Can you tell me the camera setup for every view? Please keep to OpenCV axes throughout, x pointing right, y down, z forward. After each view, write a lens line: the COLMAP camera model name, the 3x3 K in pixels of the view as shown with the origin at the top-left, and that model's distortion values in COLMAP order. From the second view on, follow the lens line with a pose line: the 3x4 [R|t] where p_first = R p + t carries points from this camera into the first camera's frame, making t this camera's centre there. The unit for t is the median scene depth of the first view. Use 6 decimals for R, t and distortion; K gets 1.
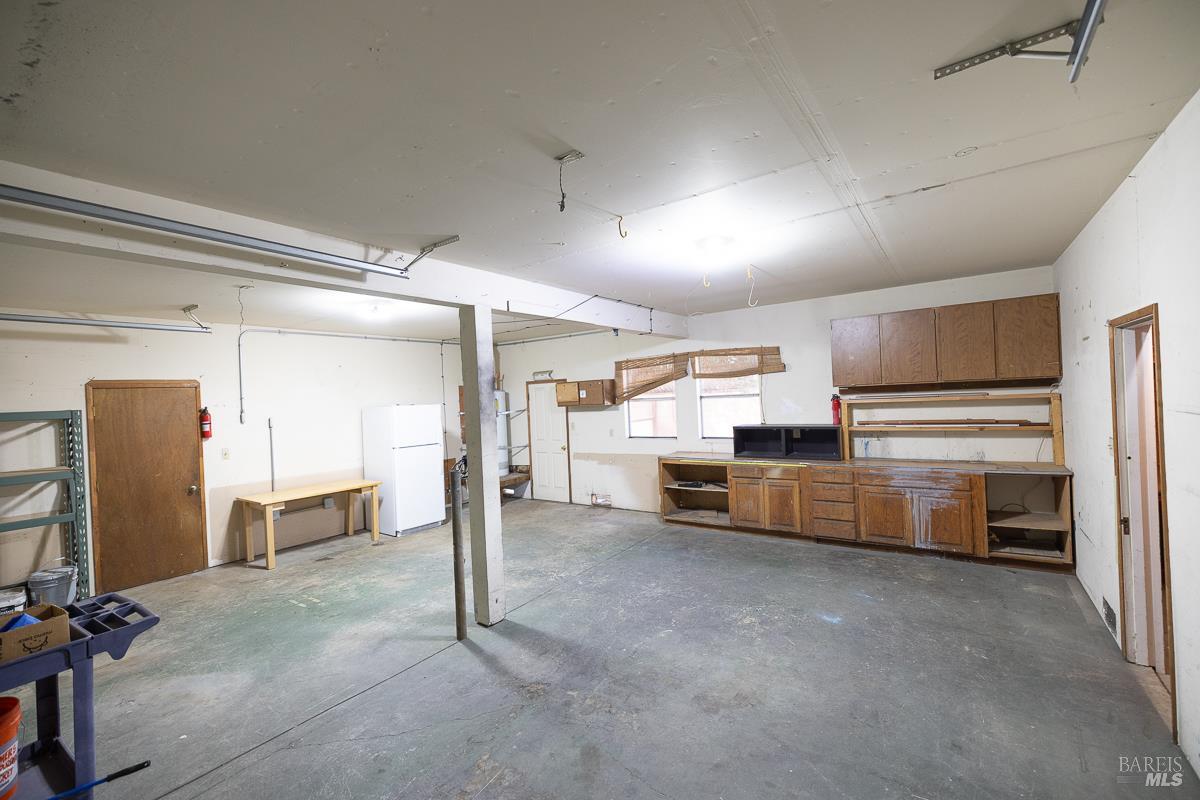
lens RADIAL K [[504.3, 0, 598.4], [0, 504.3, 397.9], [0, 0, 1]] dist [-0.000234, 0.000010]
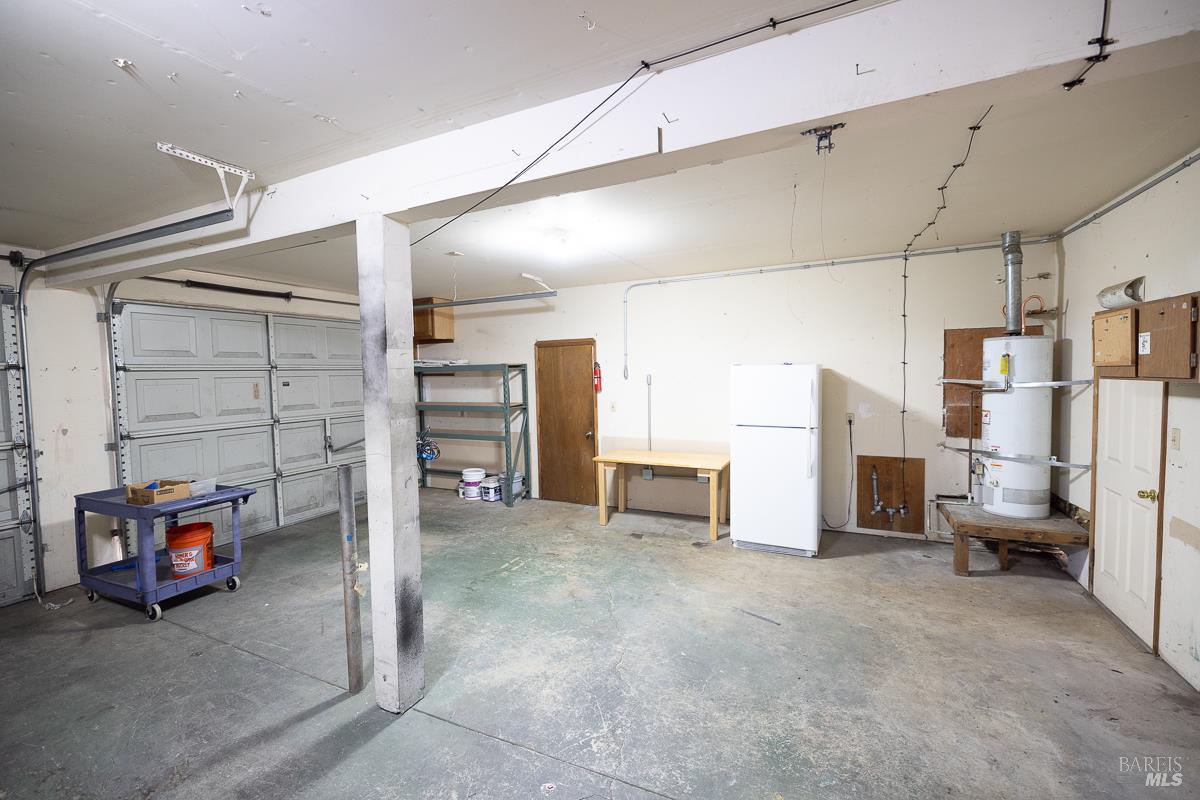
lens RADIAL K [[504.3, 0, 596.0], [0, 504.3, 397.0], [0, 0, 1]] dist [-0.000234, 0.000010]
pose [[0.162021, 0.092070, -0.982483, 0.353110], [0.009958, 0.995435, 0.094926, -0.012729], [0.986737, -0.025163, 0.160364, 0.927815]]
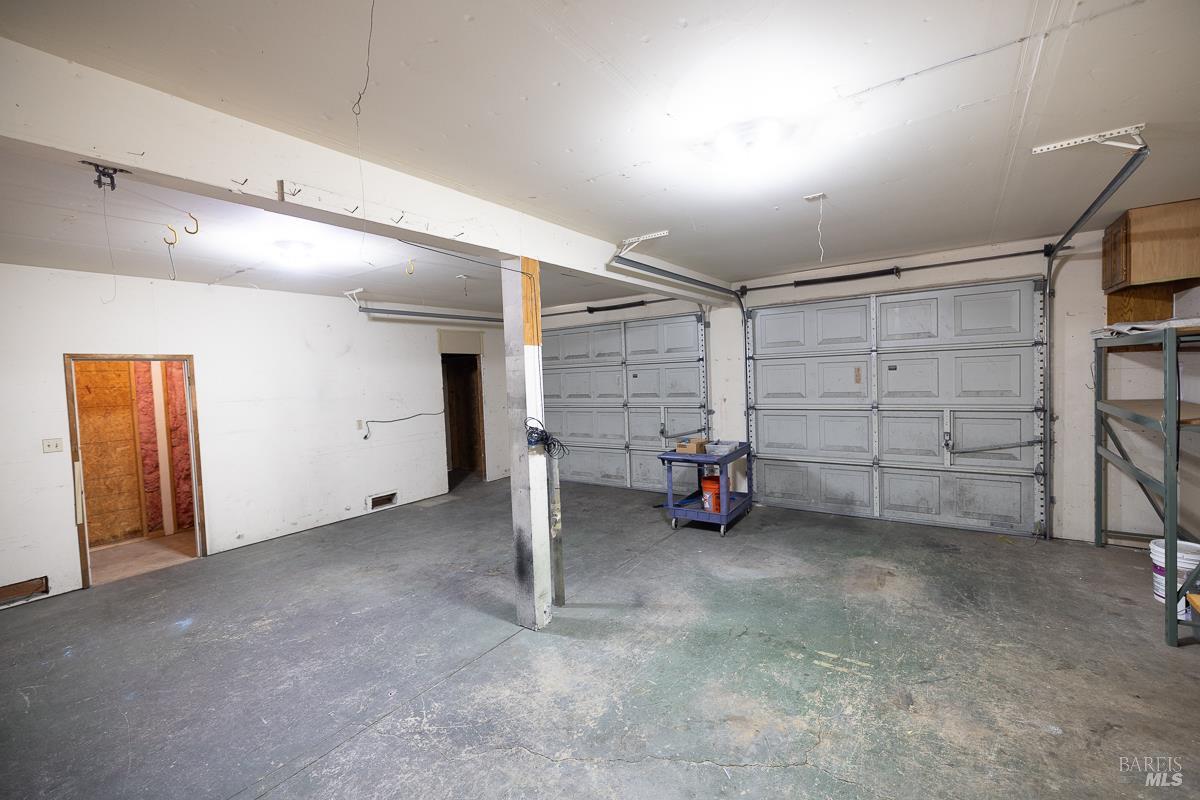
lens RADIAL K [[504.3, 0, 597.0], [0, 504.3, 397.8], [0, 0, 1]] dist [-0.000234, 0.000010]
pose [[-0.996428, 0.084228, 0.005992, -0.287878], [0.084423, 0.995173, 0.050029, 0.016927], [-0.001750, 0.050356, -0.998730, 1.484382]]
